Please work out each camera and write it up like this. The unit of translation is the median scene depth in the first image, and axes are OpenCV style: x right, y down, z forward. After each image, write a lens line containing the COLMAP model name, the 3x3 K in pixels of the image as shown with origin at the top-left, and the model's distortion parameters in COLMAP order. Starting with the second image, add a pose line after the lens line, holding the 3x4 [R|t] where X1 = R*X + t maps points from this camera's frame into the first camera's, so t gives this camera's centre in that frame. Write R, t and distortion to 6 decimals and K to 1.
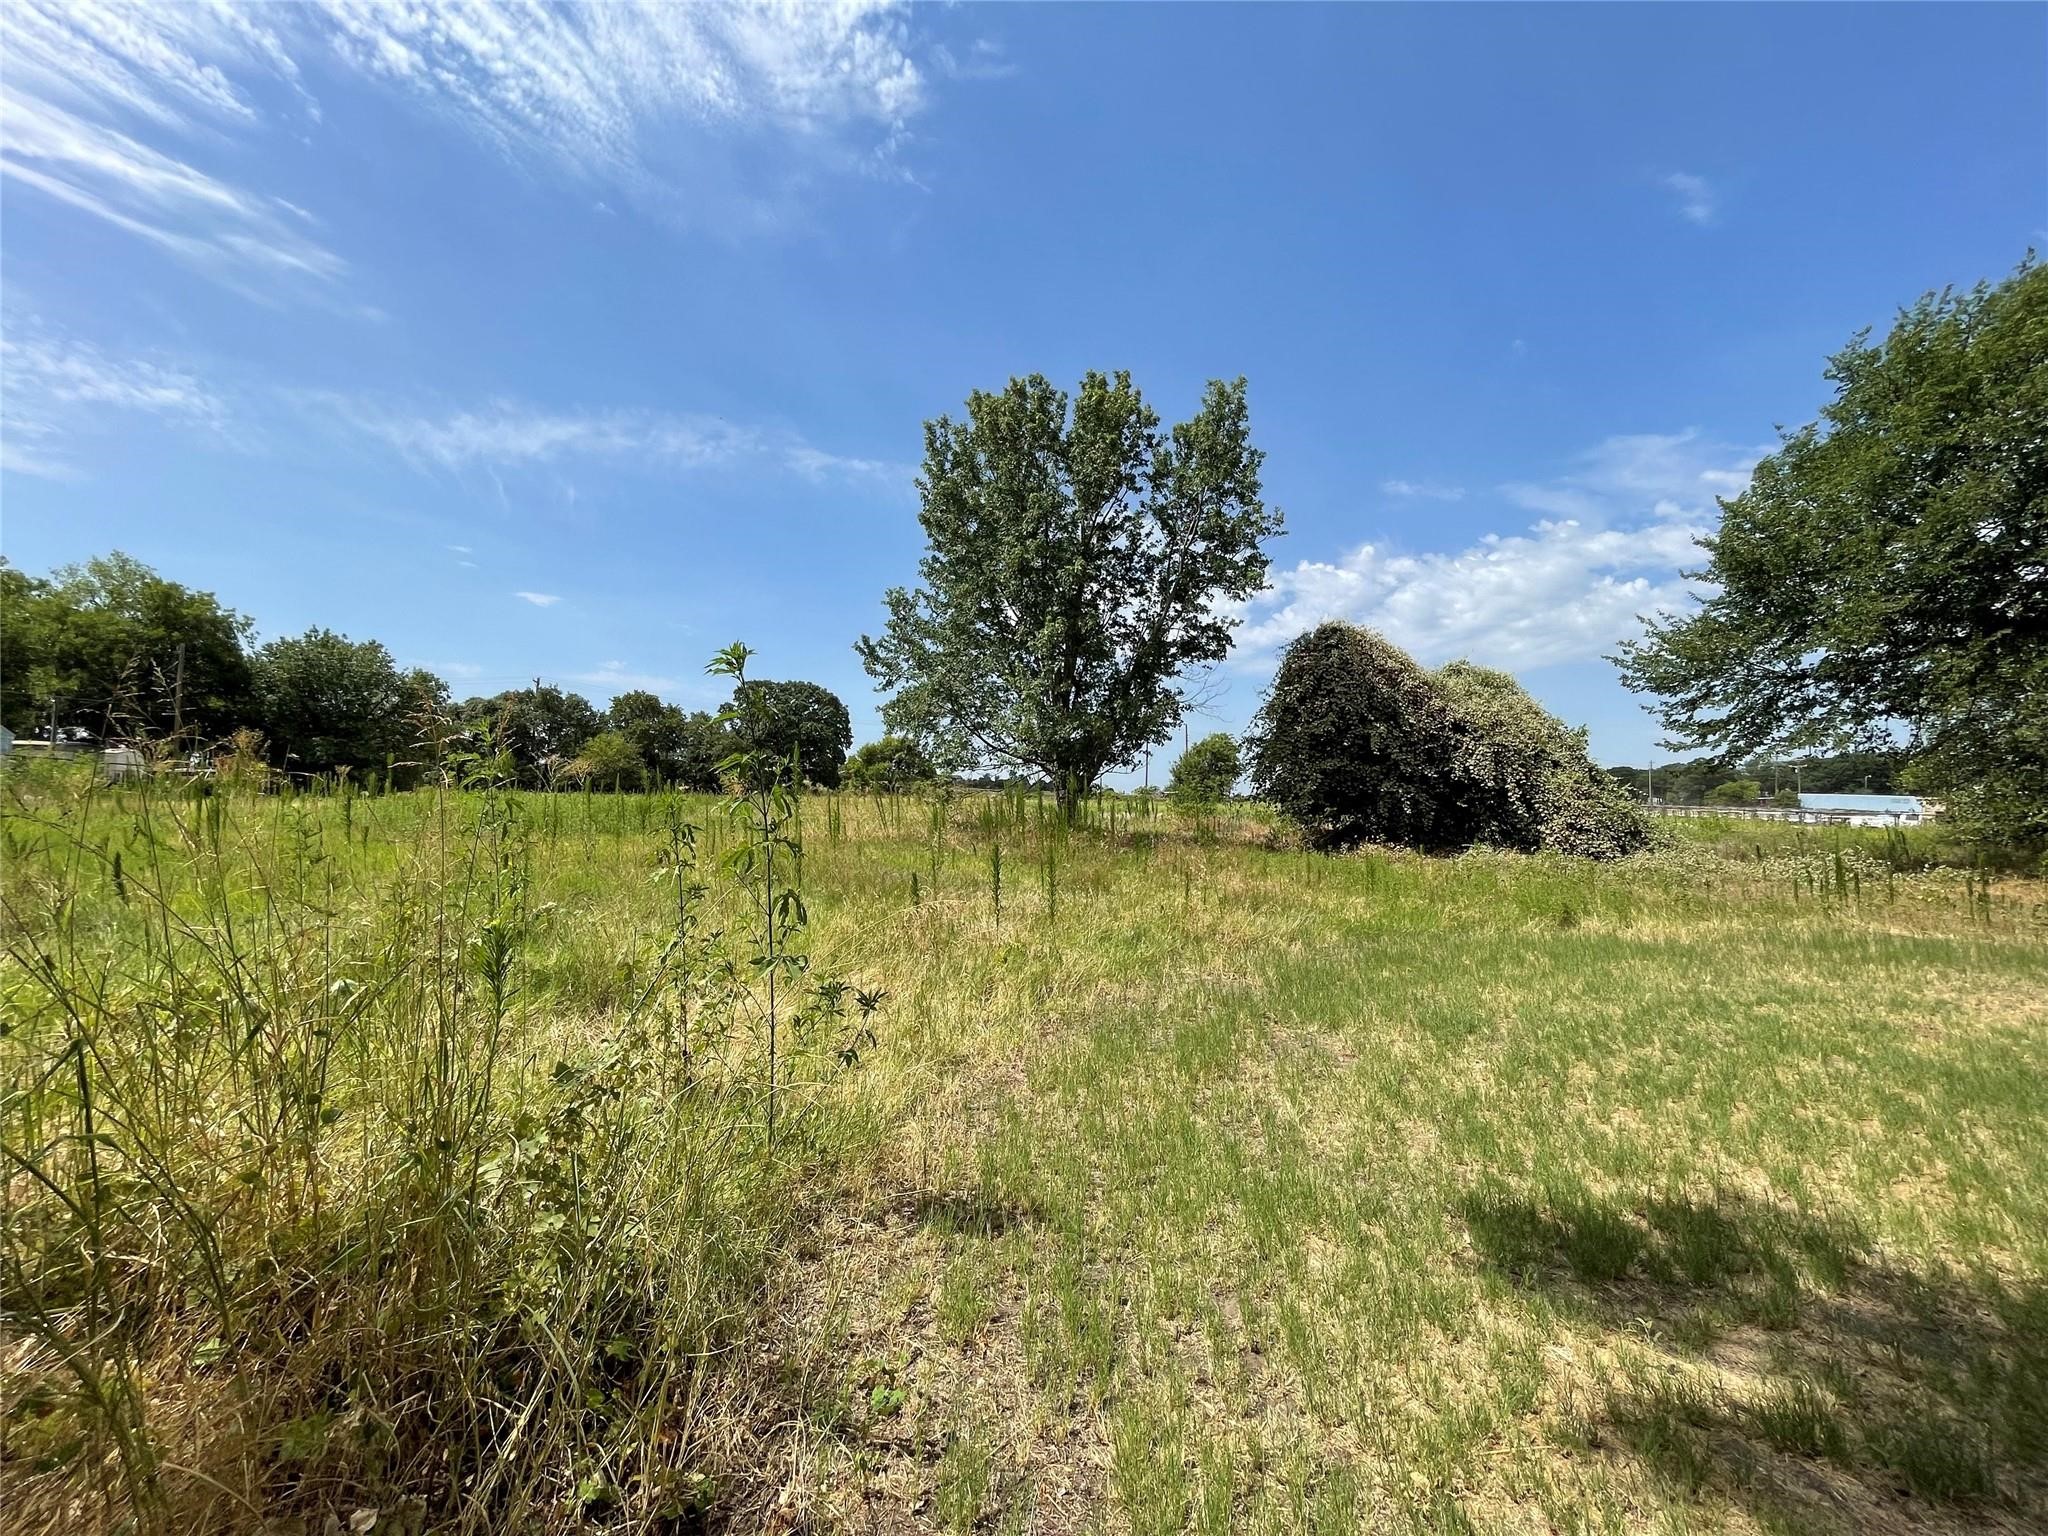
lens RADIAL K [[805.3, 0, 1023.6], [0, 805.3, 825.5], [0, 0, 1]] dist [-0.020153, 0.000197]
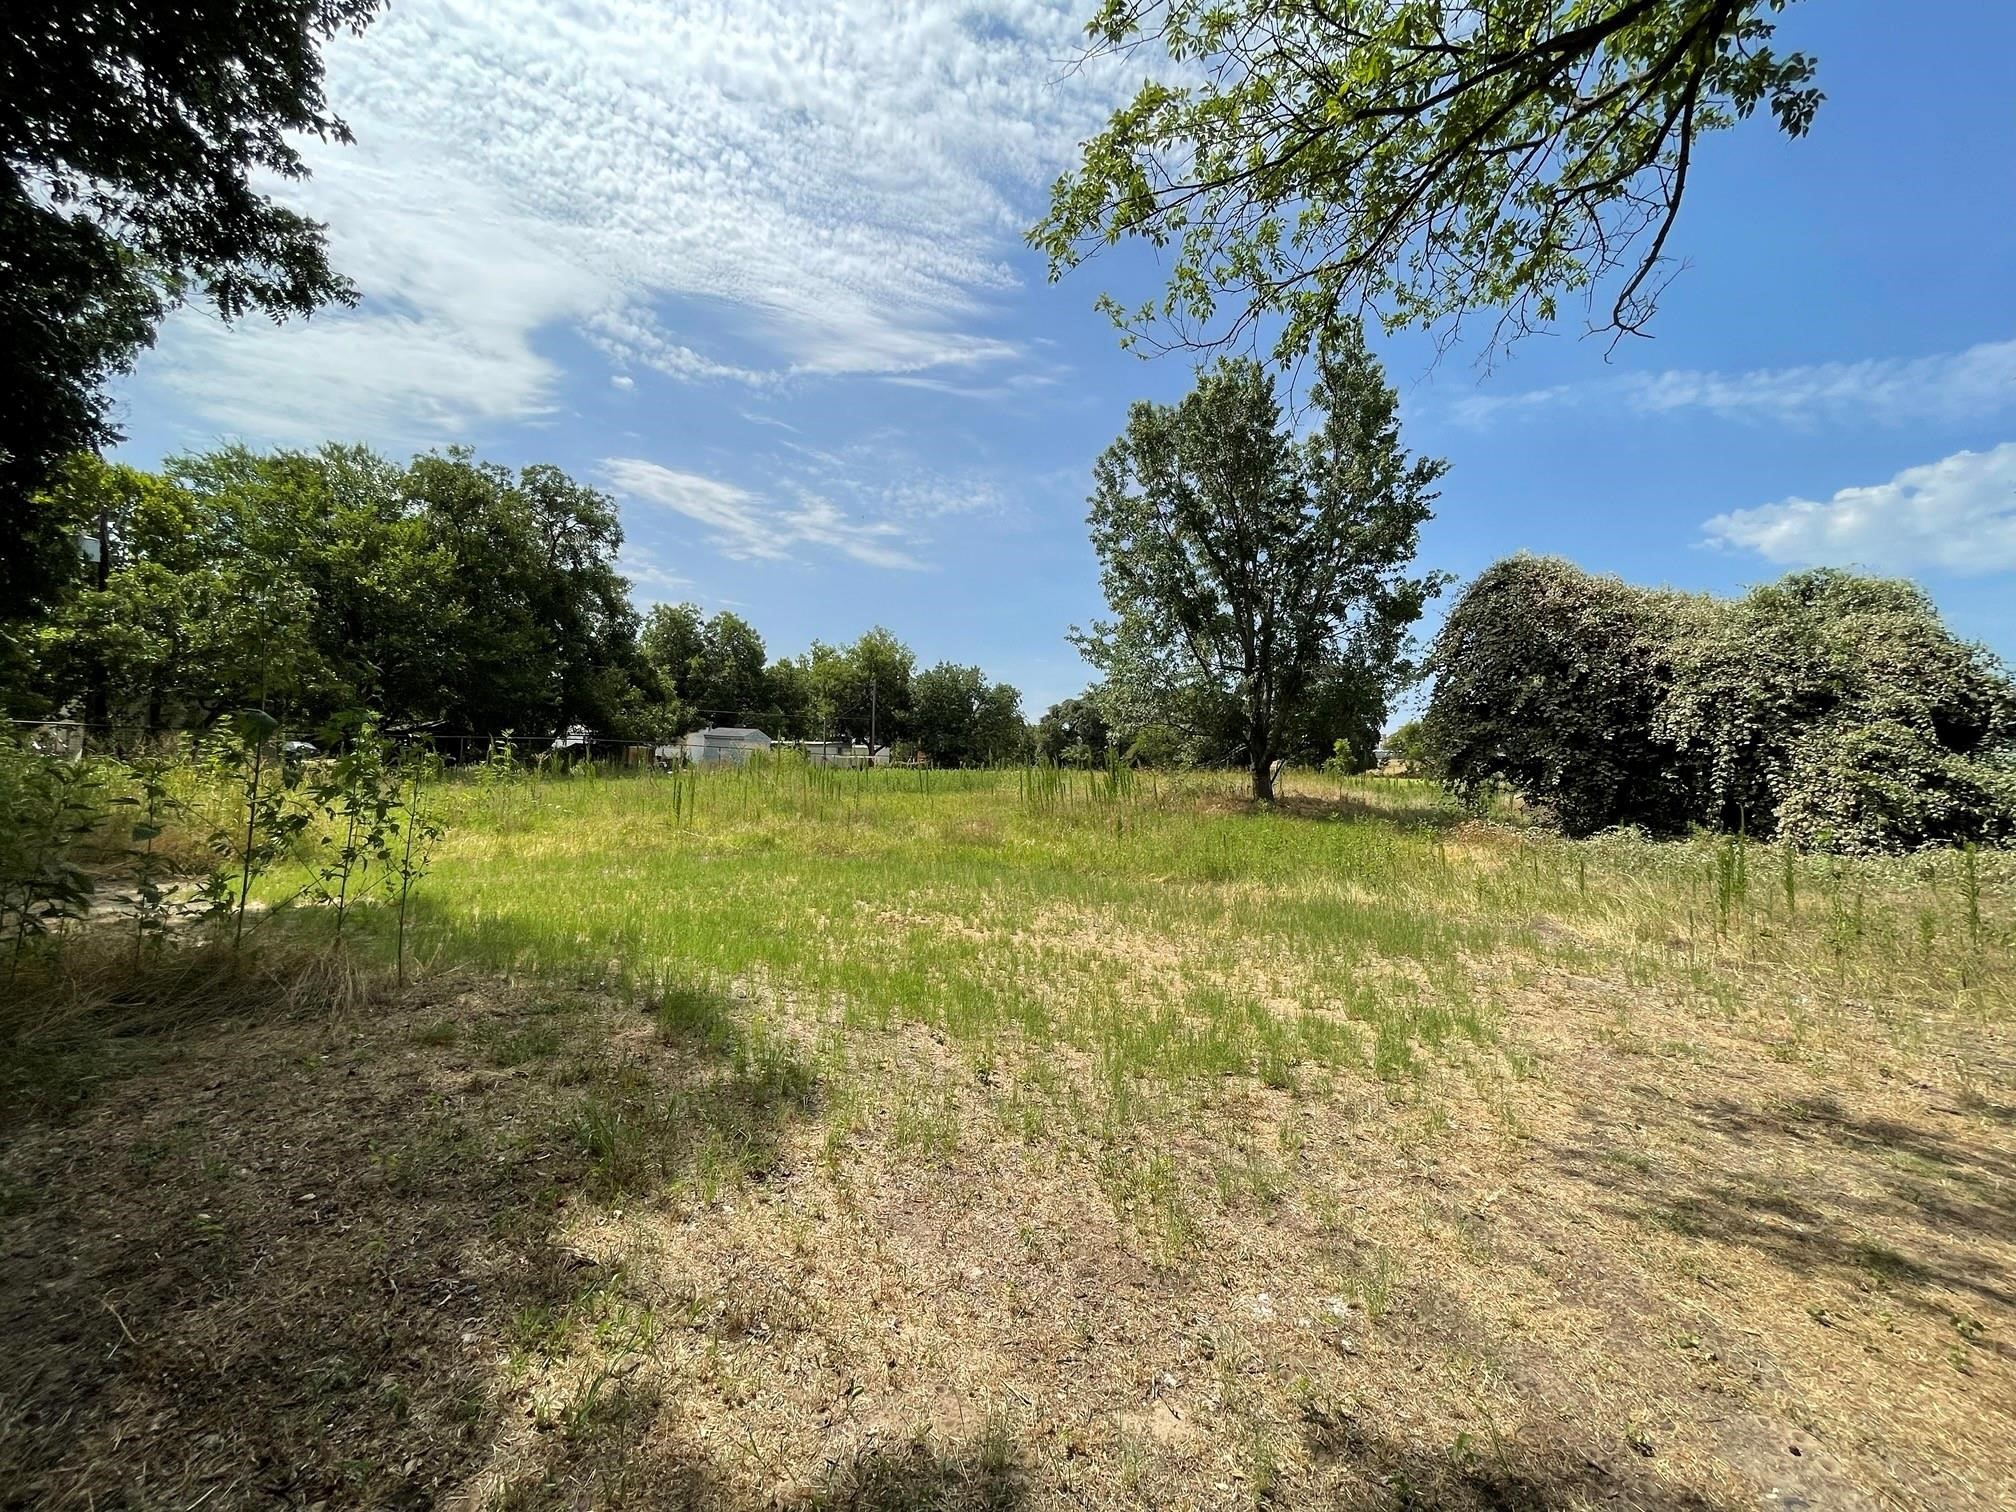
lens RADIAL K [[821.0, 0, 1019.2], [0, 821.0, 747.3], [0, 0, 1]] dist [0.007685, 0.000210]
pose [[0.715895, -0.025349, -0.697747, 0.419299], [-0.027661, 0.997526, -0.064621, 0.008238], [0.697659, 0.065562, 0.713423, 0.028870]]
